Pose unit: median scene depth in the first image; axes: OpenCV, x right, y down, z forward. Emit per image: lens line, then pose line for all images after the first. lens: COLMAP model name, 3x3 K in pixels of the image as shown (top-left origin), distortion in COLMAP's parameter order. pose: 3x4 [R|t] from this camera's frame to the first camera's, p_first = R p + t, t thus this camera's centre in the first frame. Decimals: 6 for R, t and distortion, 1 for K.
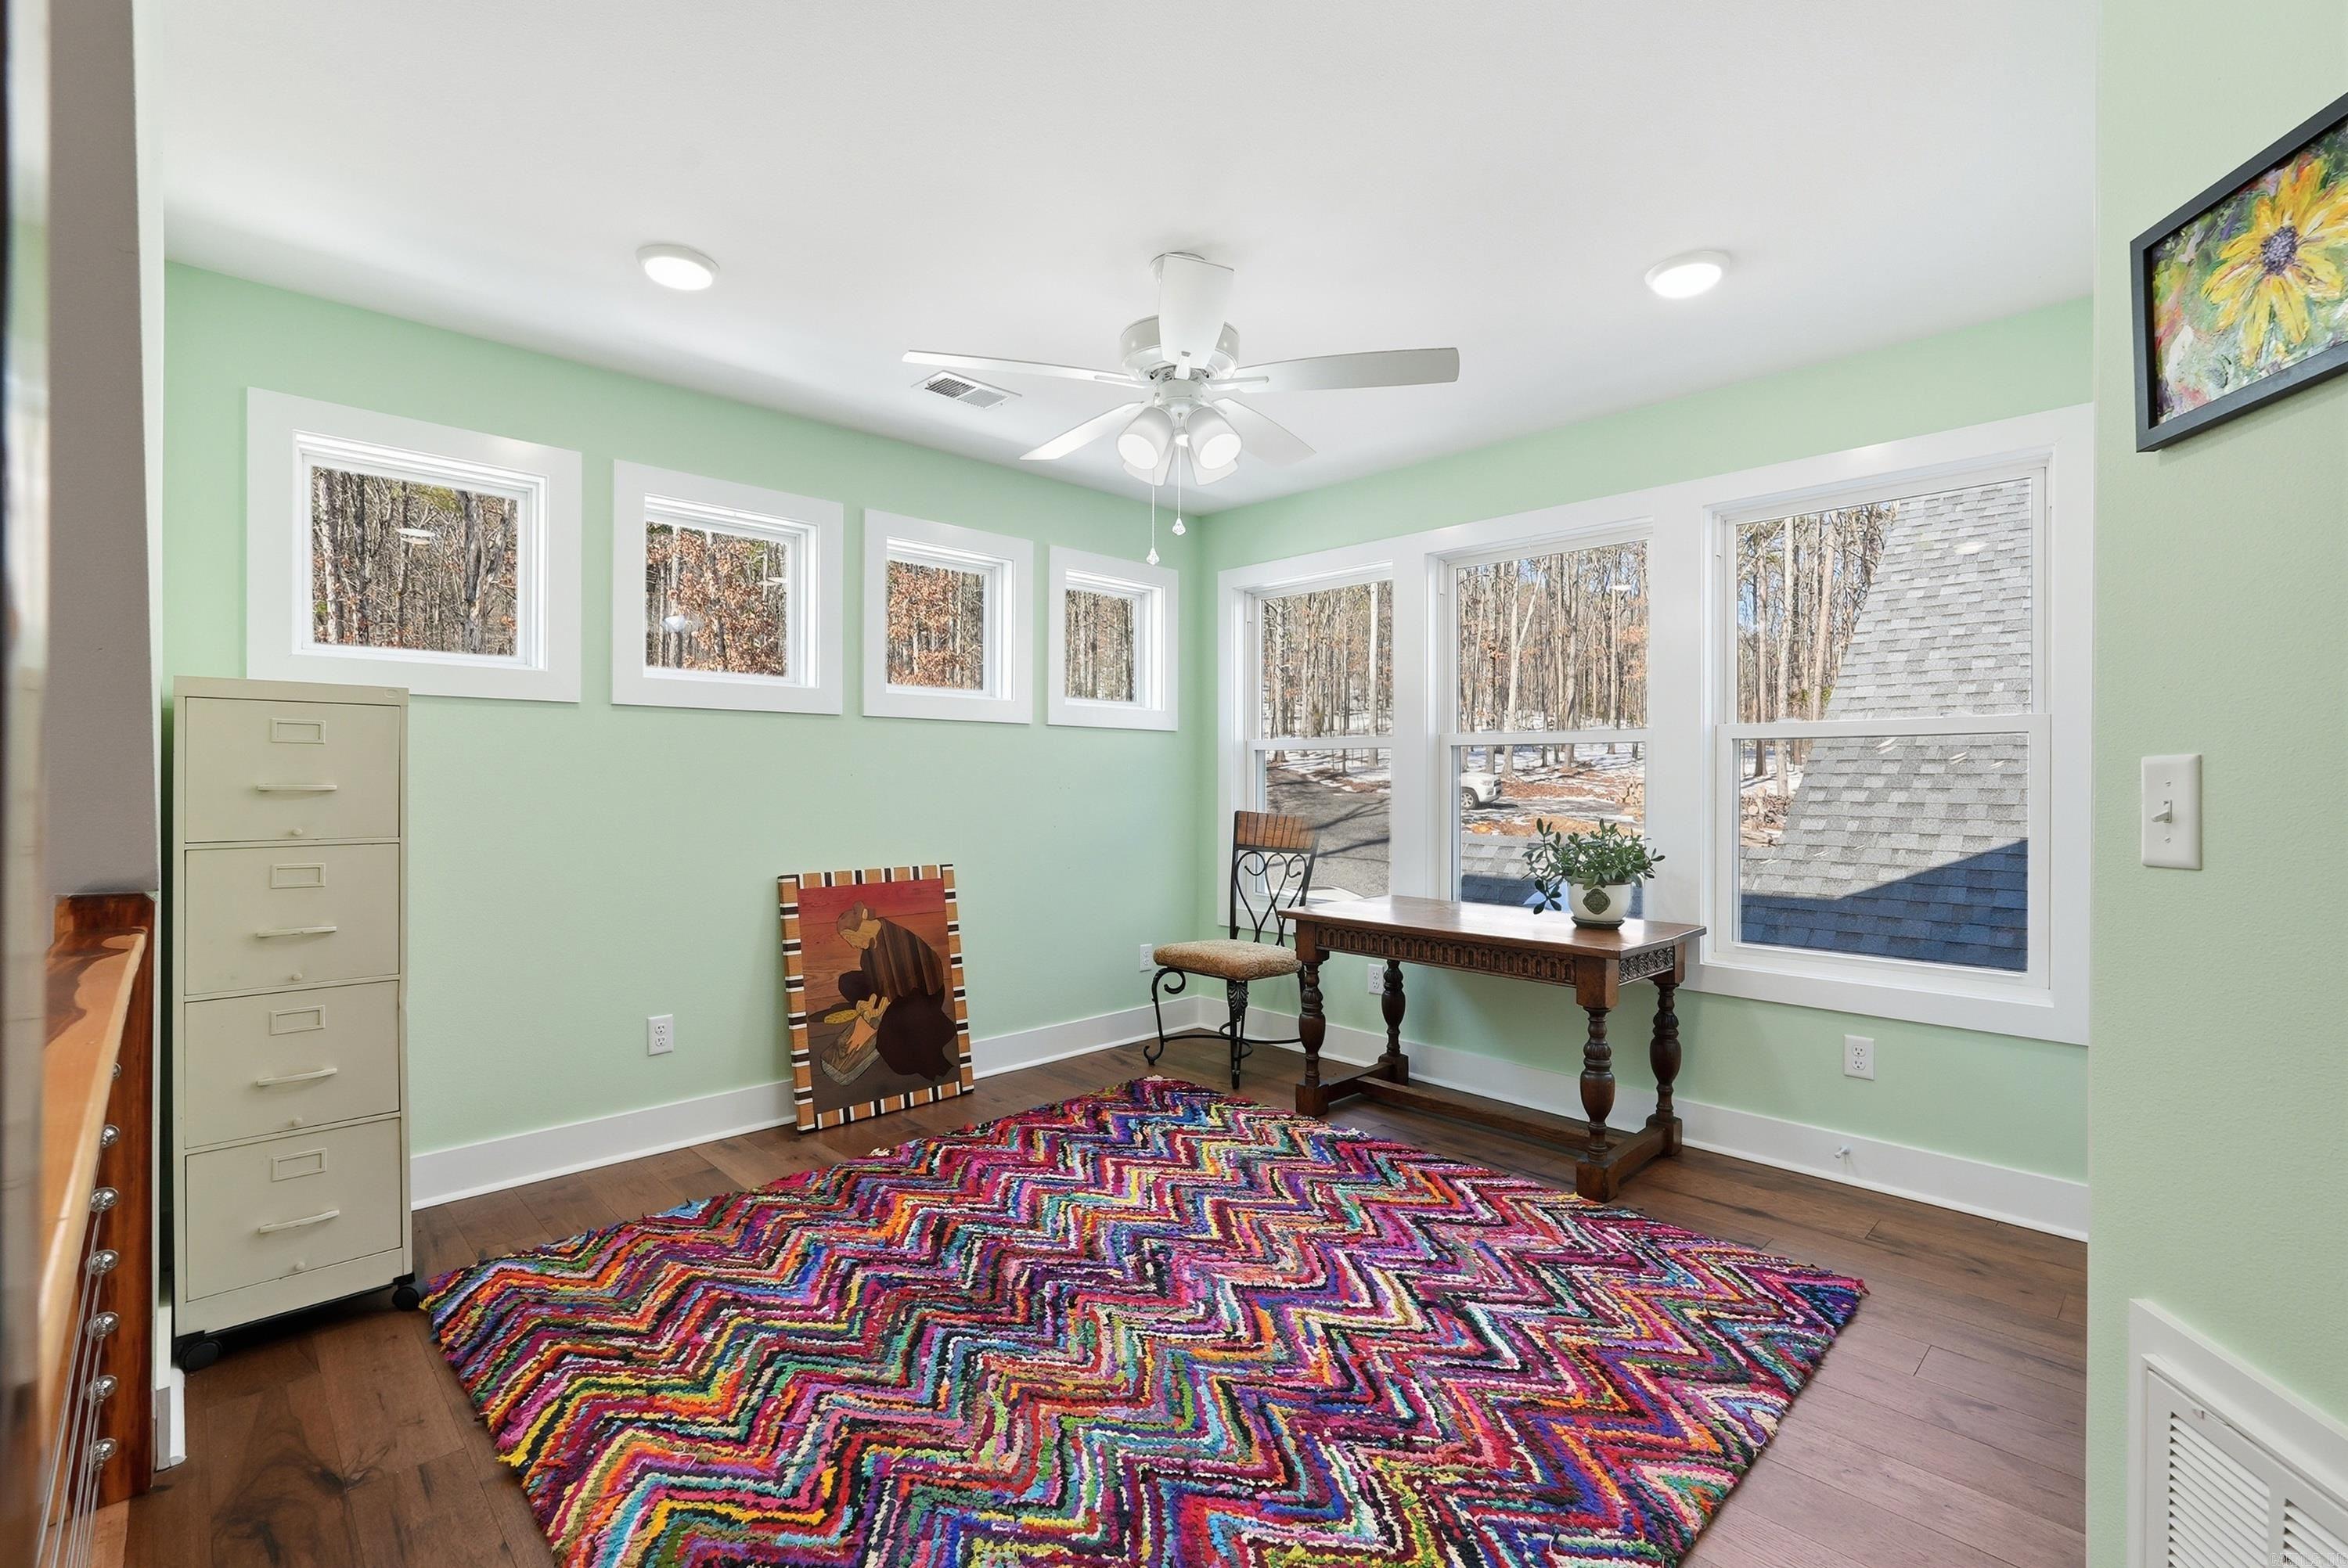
lens RADIAL K [[1057.9, 0, 1185.2], [0, 1057.9, 779.9], [0, 0, 1]] dist [-0.009515, 0.002504]
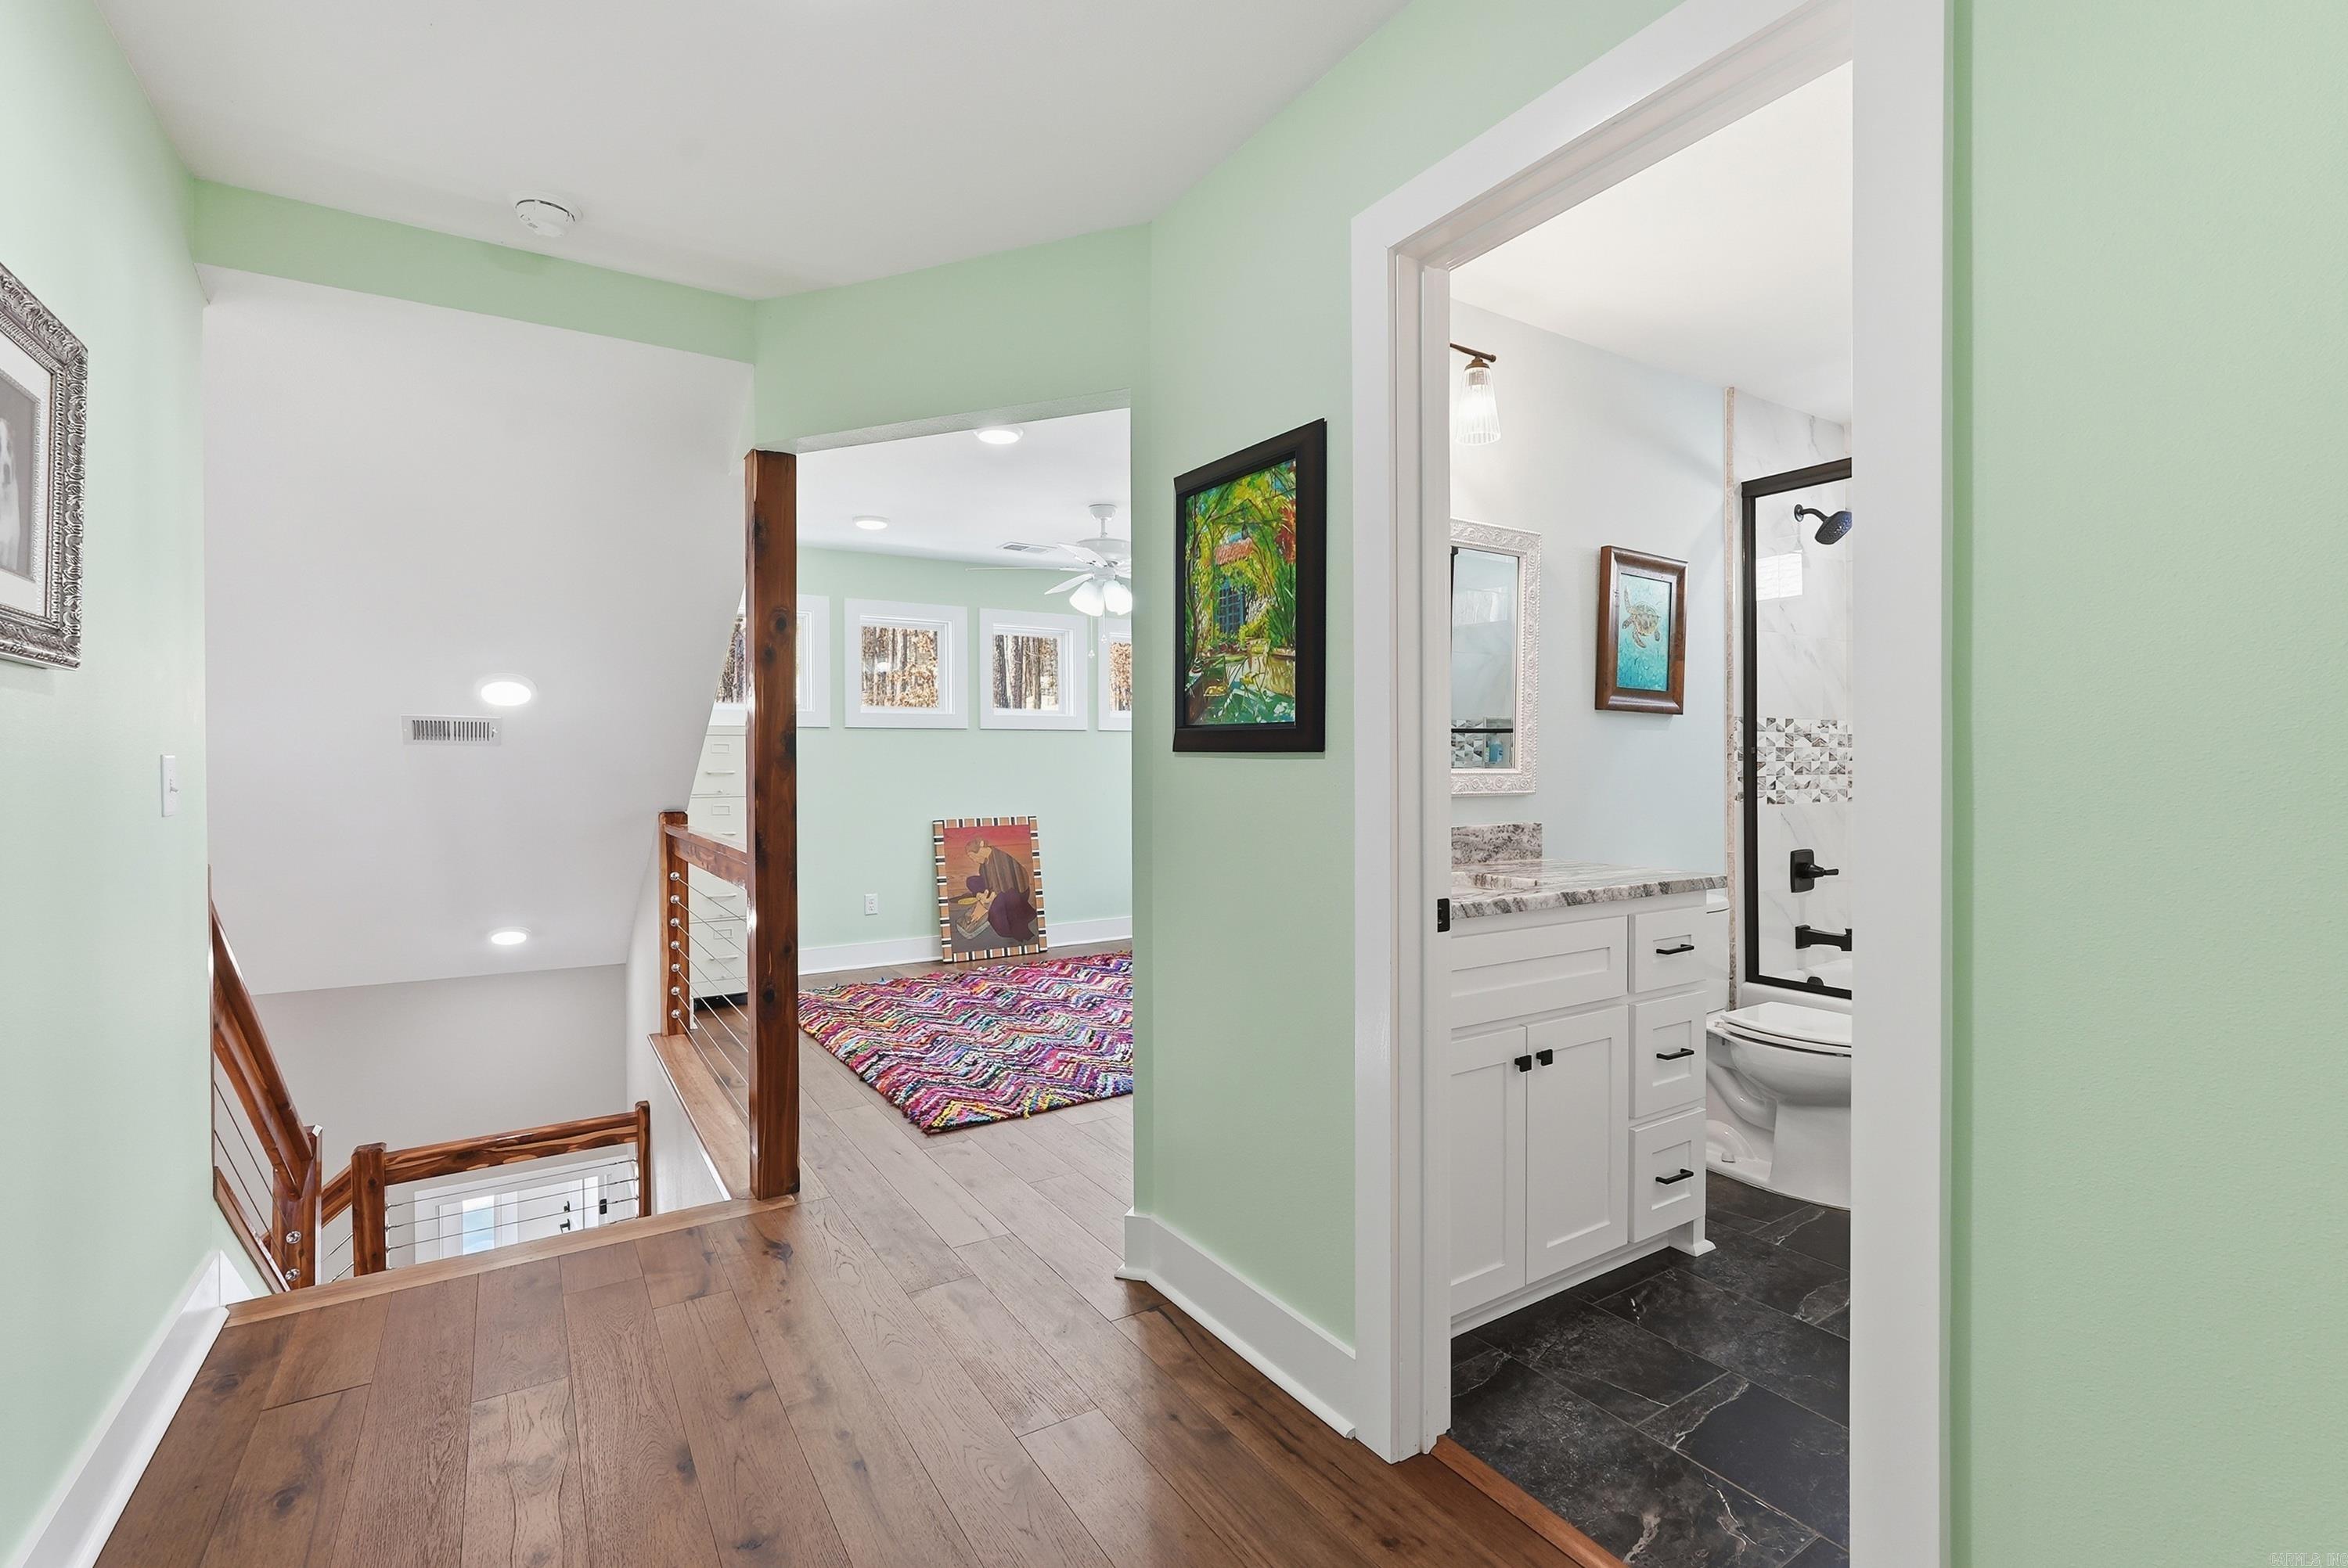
lens RADIAL K [[1057.9, 0, 1168.7], [0, 1057.9, 777.0], [0, 0, 1]] dist [-0.009515, 0.002504]
pose [[0.978123, -0.004426, -0.207981, 0.361053], [0.006165, 0.999951, 0.007717, 0.007458], [0.207937, -0.008830, 0.978102, -0.635043]]
